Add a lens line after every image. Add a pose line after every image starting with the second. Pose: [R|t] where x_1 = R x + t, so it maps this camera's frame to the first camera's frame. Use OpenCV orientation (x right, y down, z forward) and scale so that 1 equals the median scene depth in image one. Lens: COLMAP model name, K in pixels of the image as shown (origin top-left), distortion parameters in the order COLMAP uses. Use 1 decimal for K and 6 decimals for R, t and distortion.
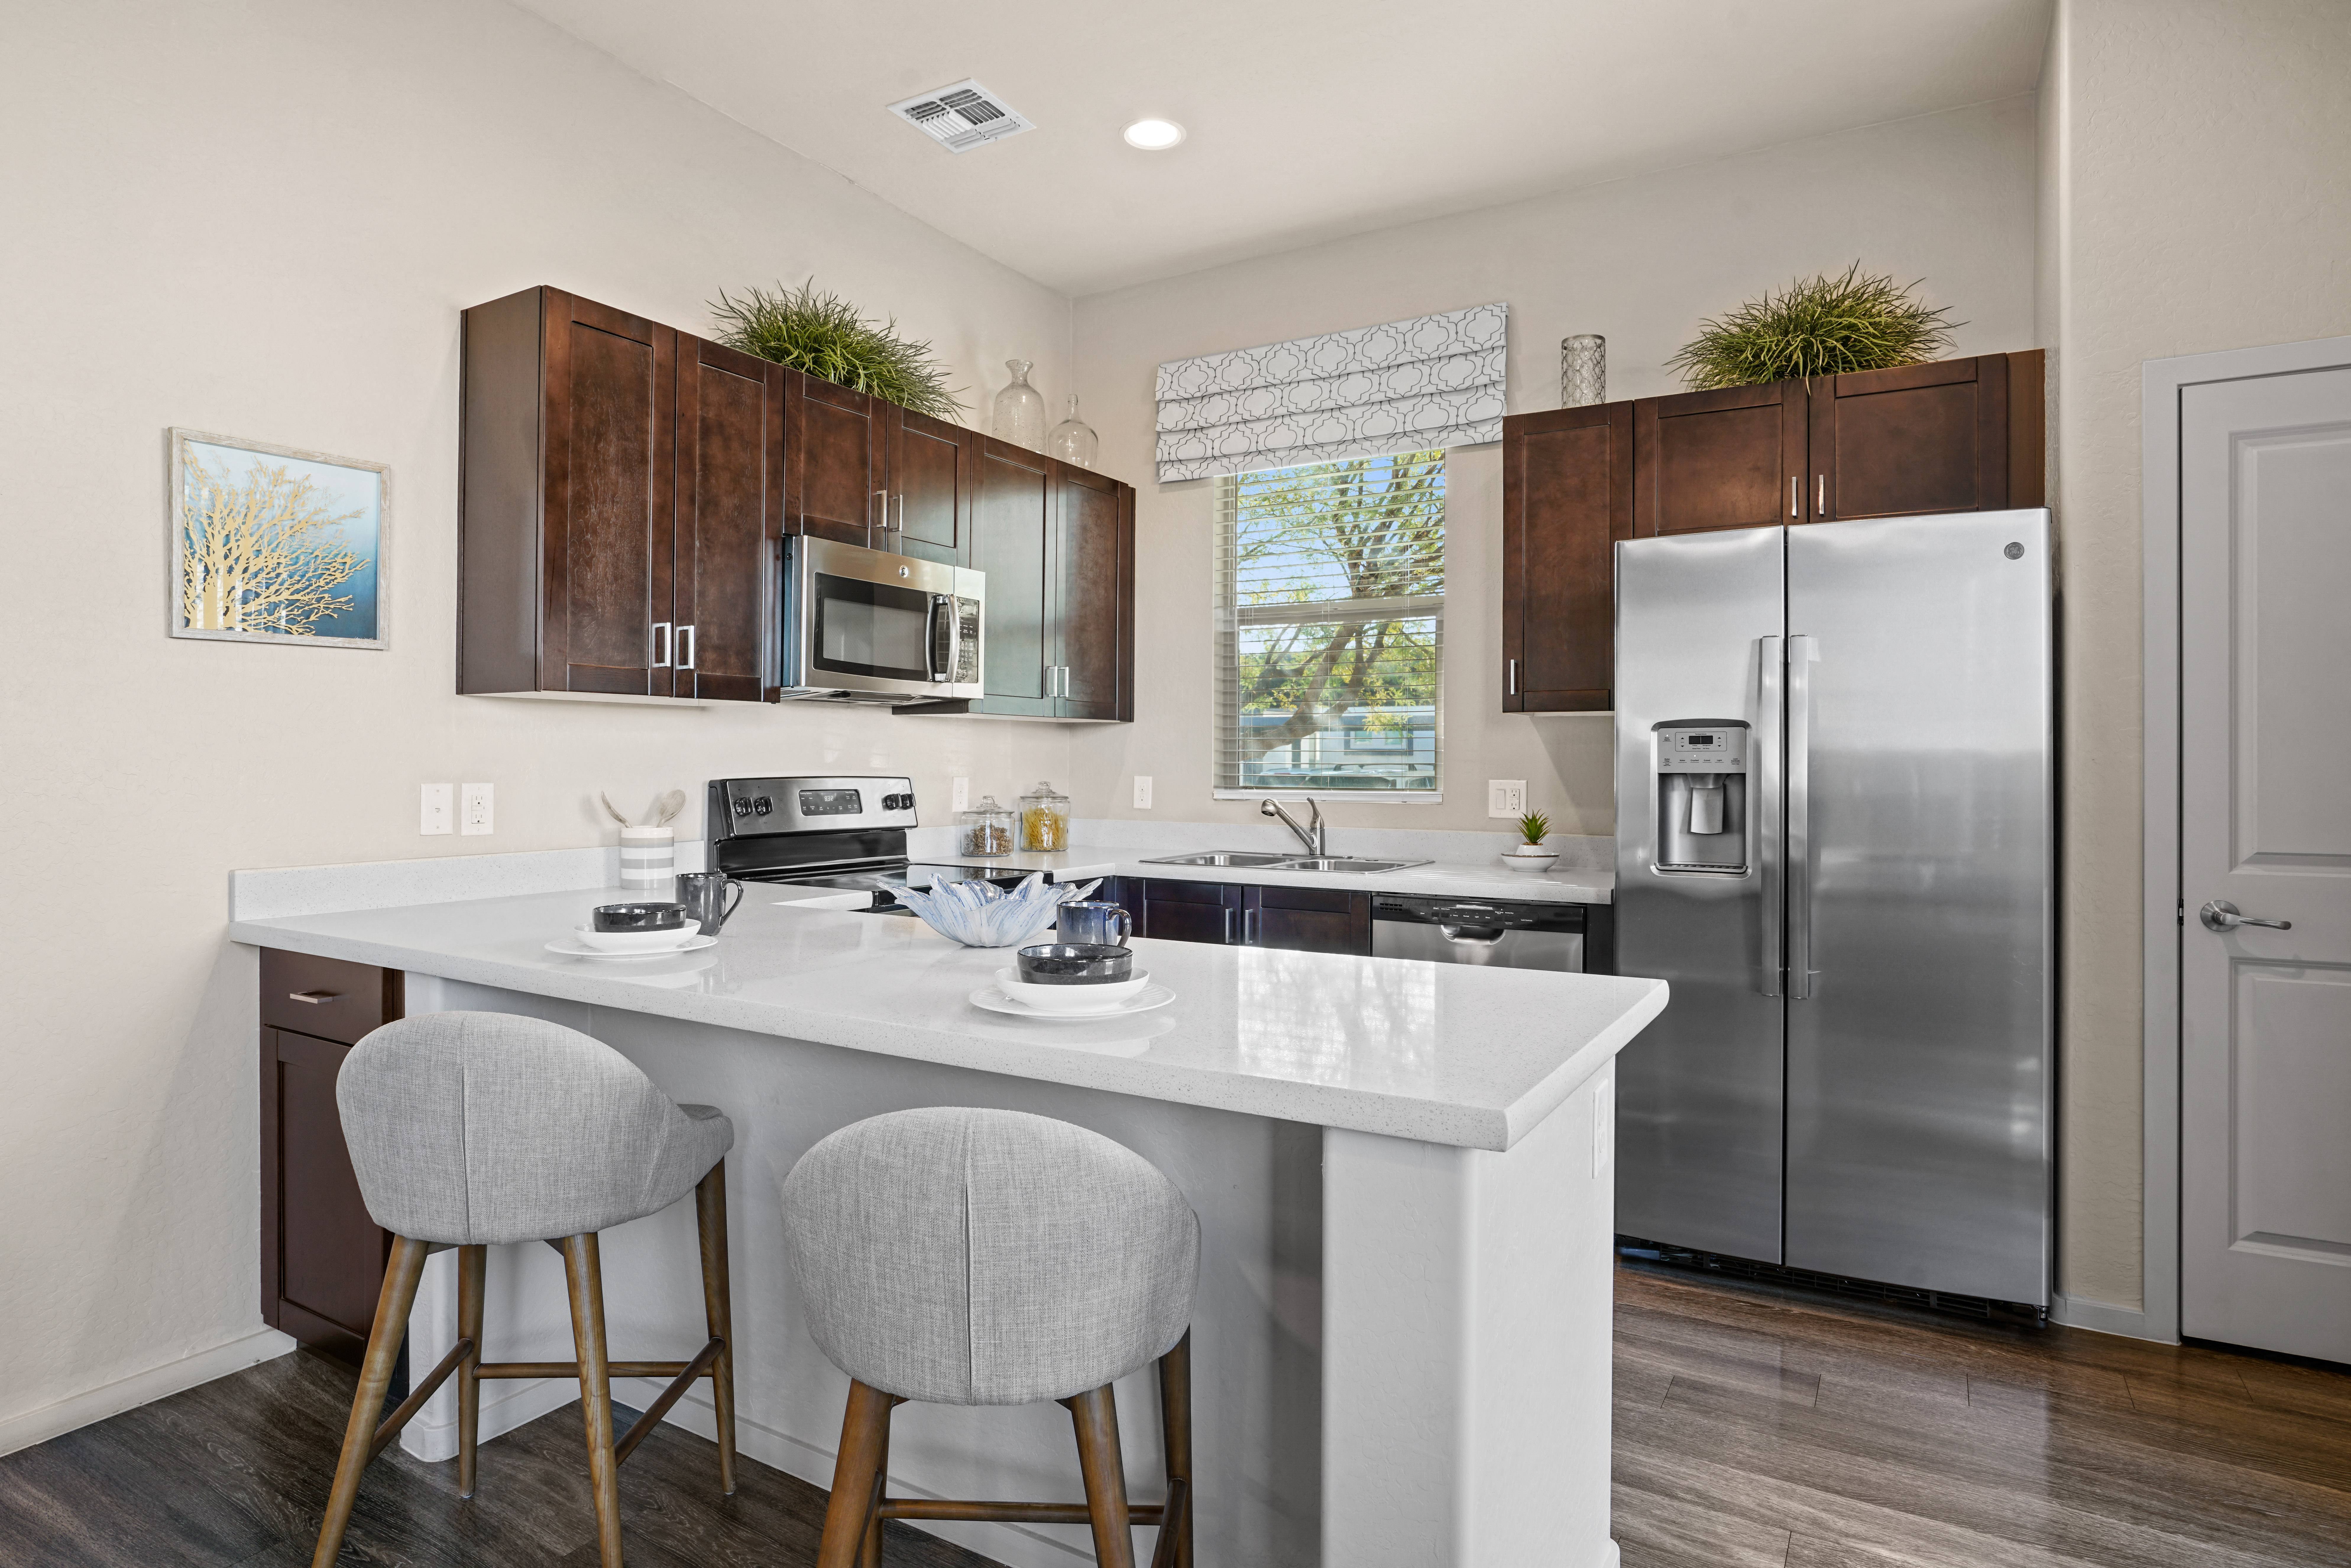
lens RADIAL K [[1298.2, 0, 1169.8], [0, 1298.2, 759.4], [0, 0, 1]] dist [-0.032645, 0.014019]
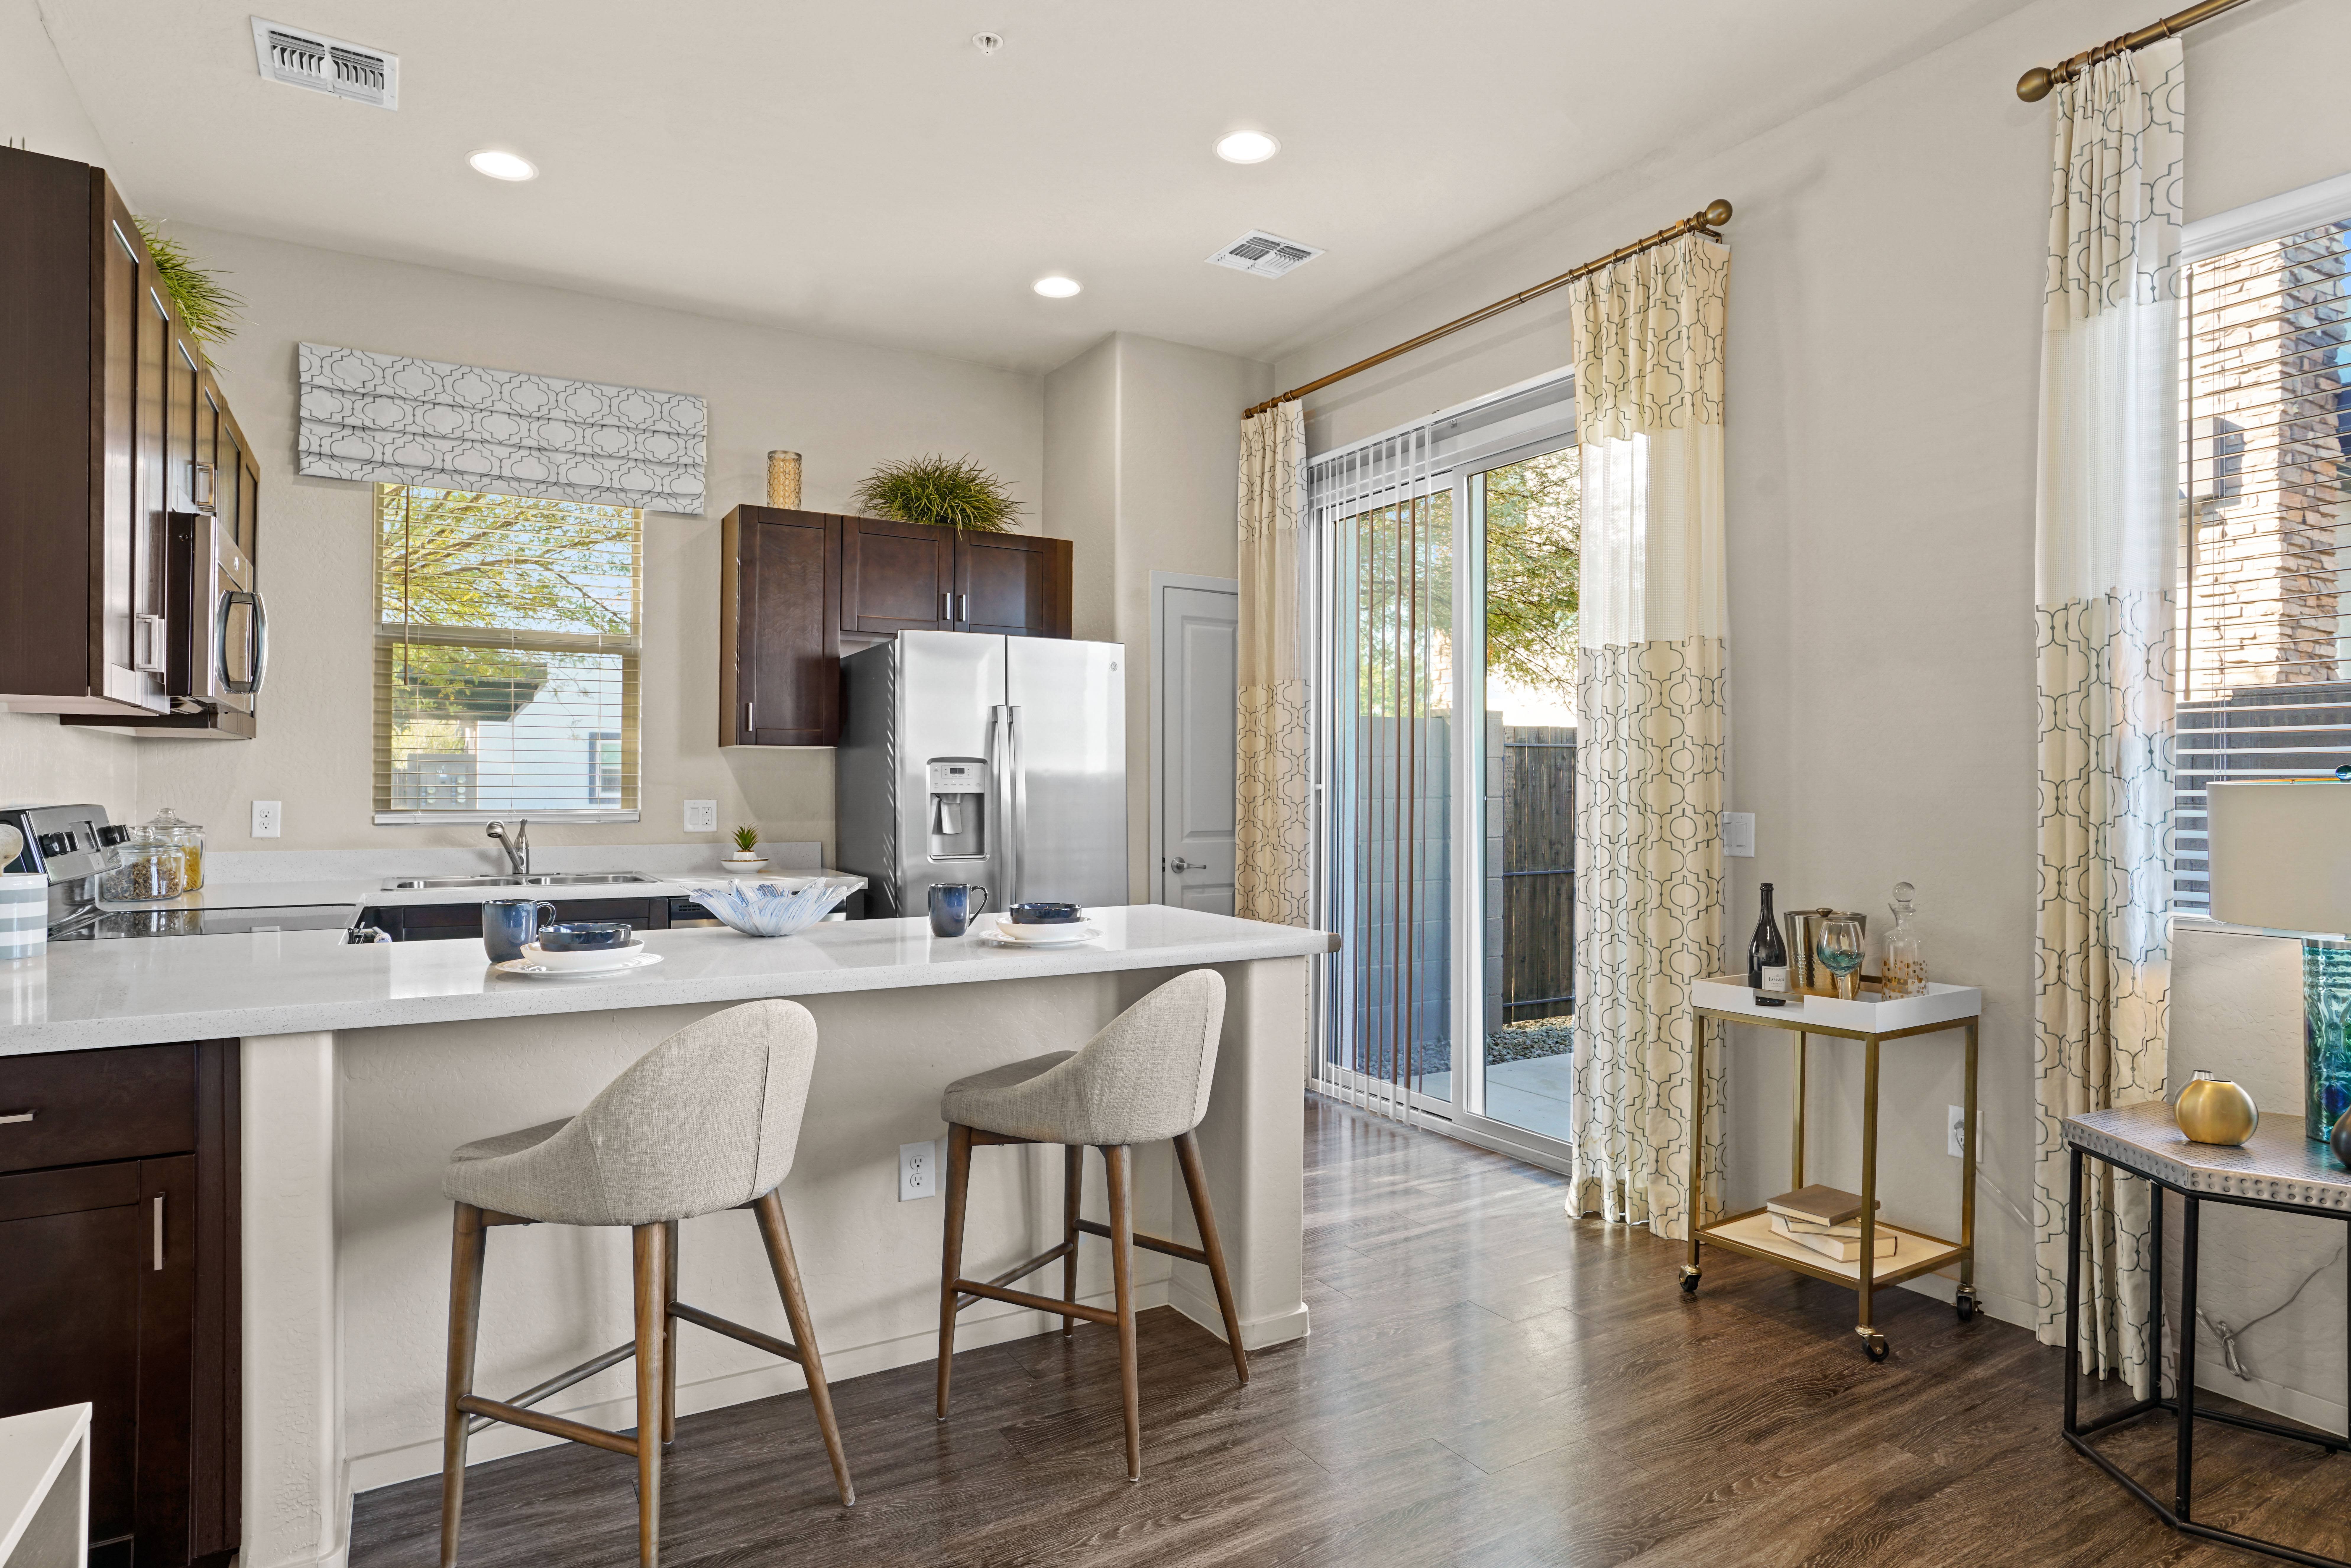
lens RADIAL K [[1298.2, 0, 1160.5], [0, 1298.2, 784.9], [0, 0, 1]] dist [-0.032645, 0.014019]
pose [[0.470250, -0.002142, 0.882531, -0.664699], [-0.004177, 0.999980, 0.004653, -0.005436], [-0.882523, -0.005875, 0.470232, 0.070466]]
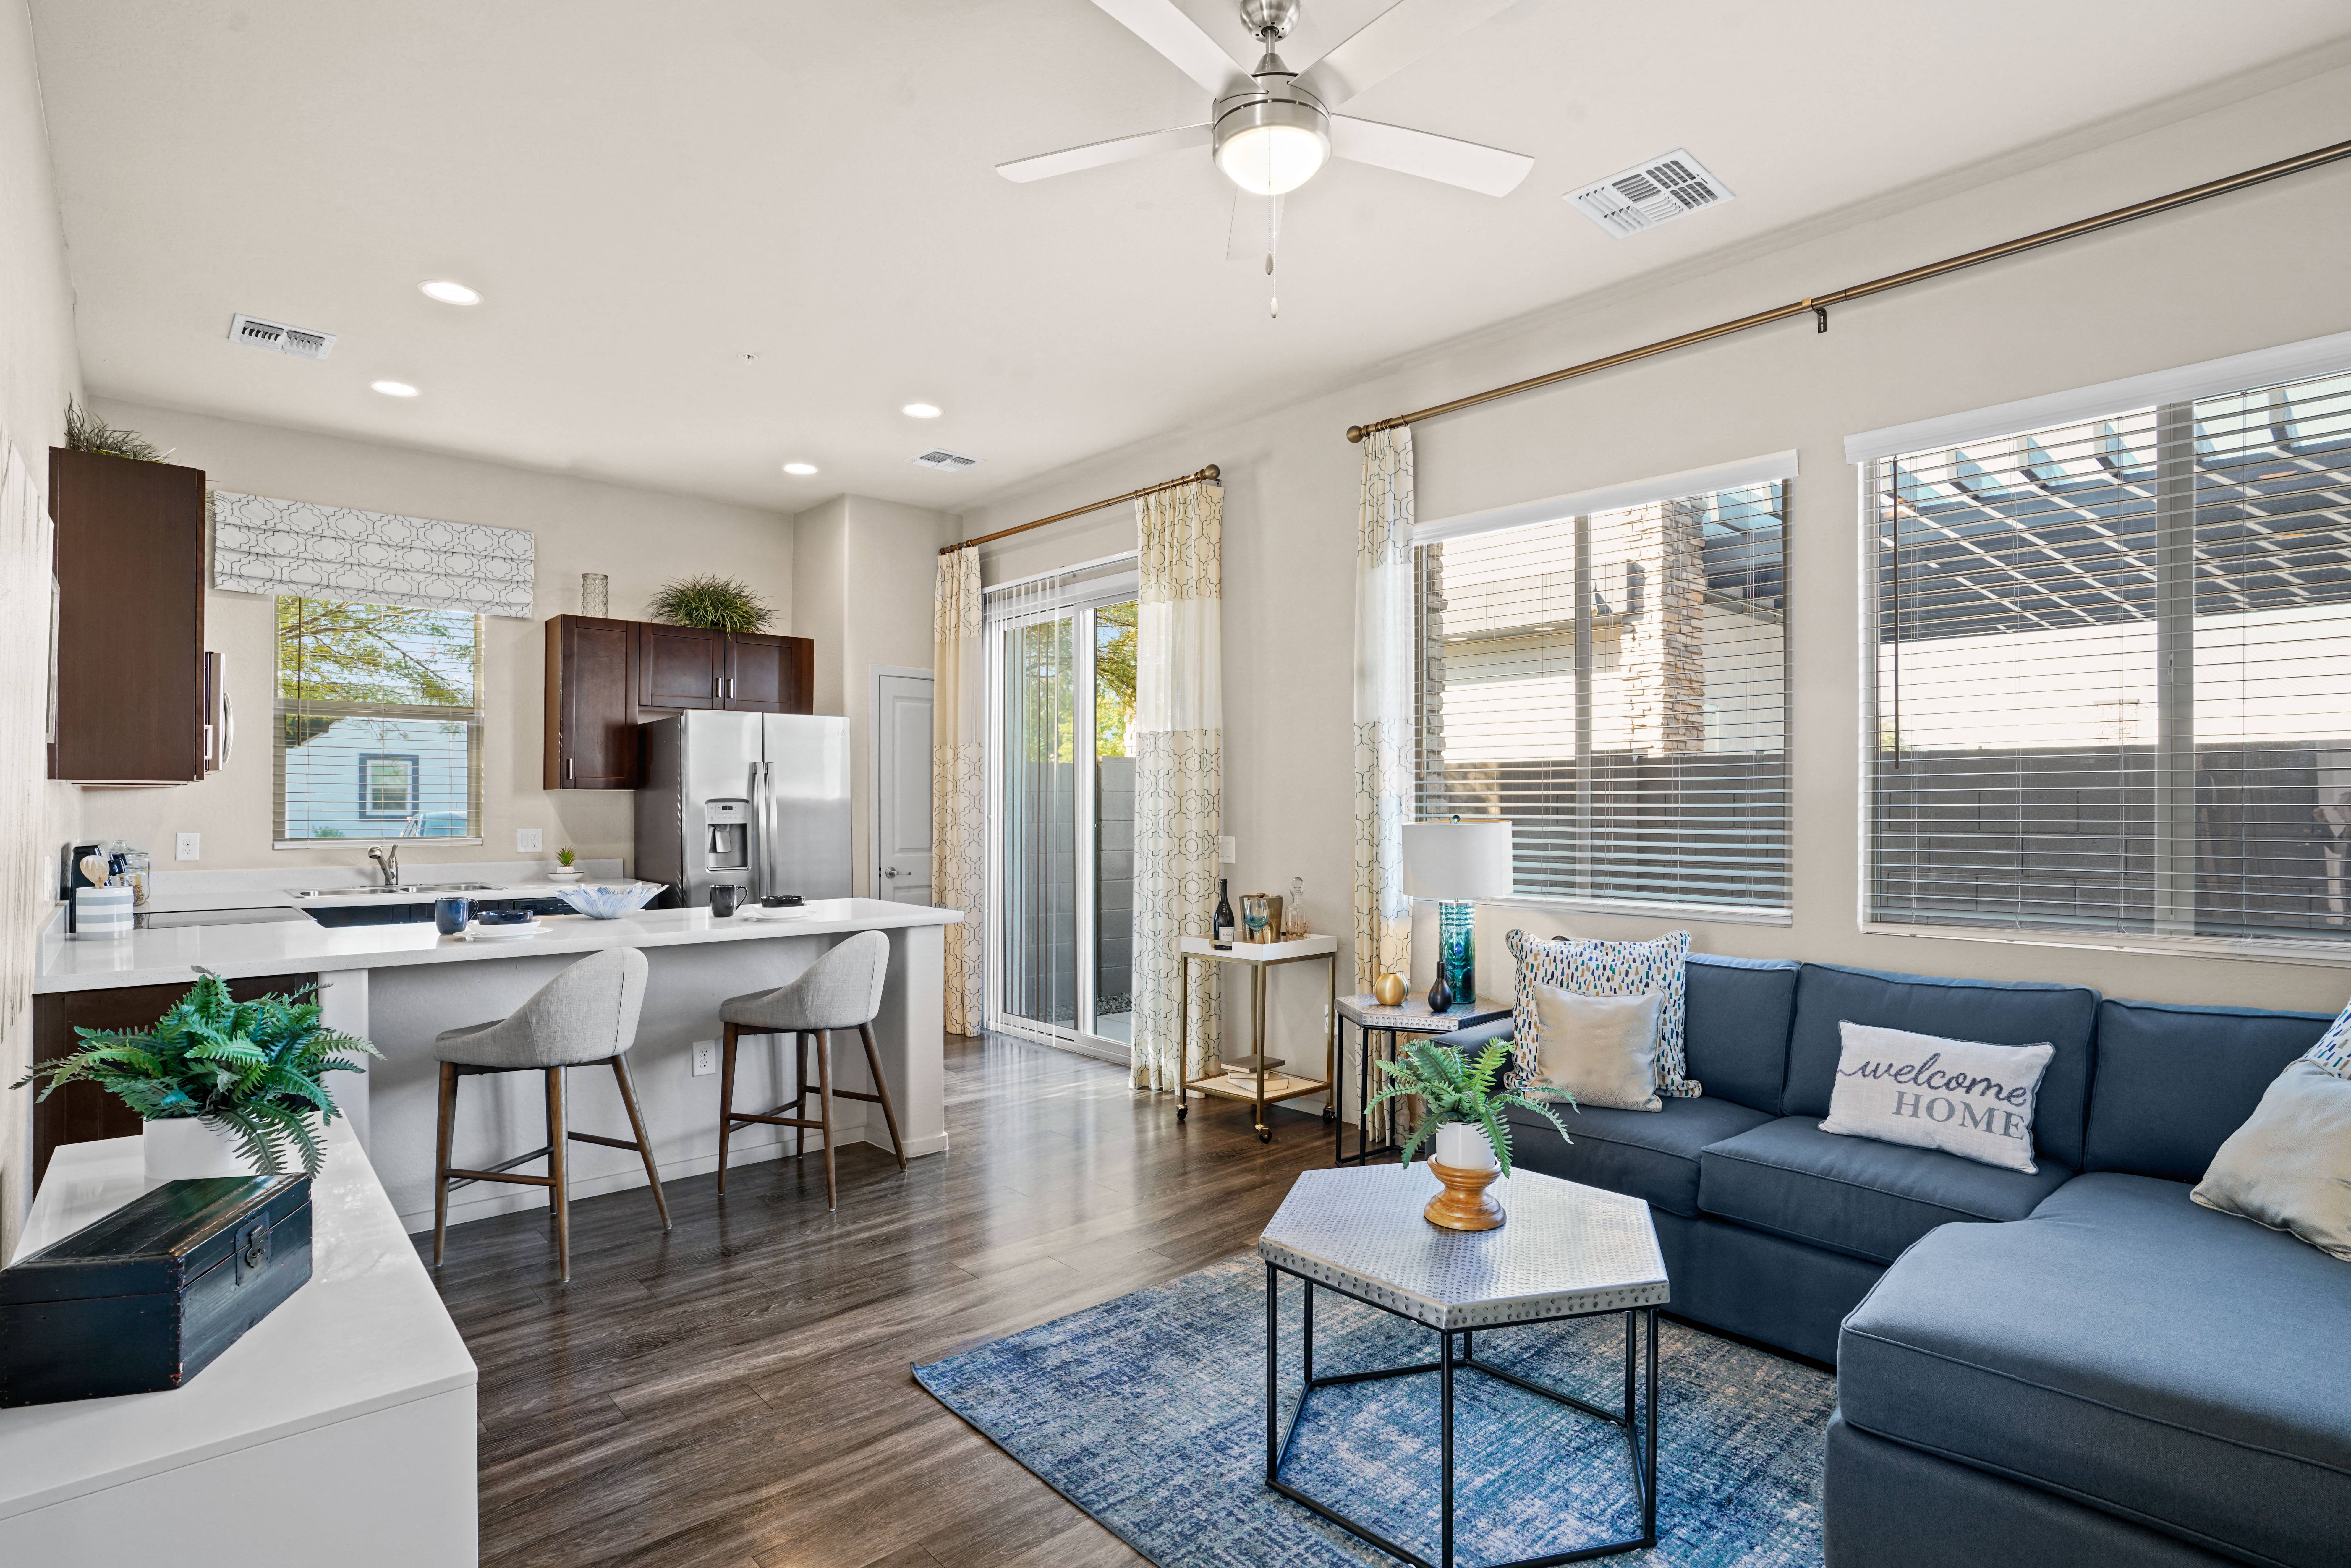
lens RADIAL K [[1234.6, 0, 1166.9], [0, 1234.6, 796.2], [0, 0, 1]] dist [-0.028126, 0.014248]
pose [[0.293723, -0.002358, 0.955888, -1.083560], [-0.003885, 0.999986, 0.003661, -0.036640], [-0.955883, -0.004789, 0.293710, -0.235829]]
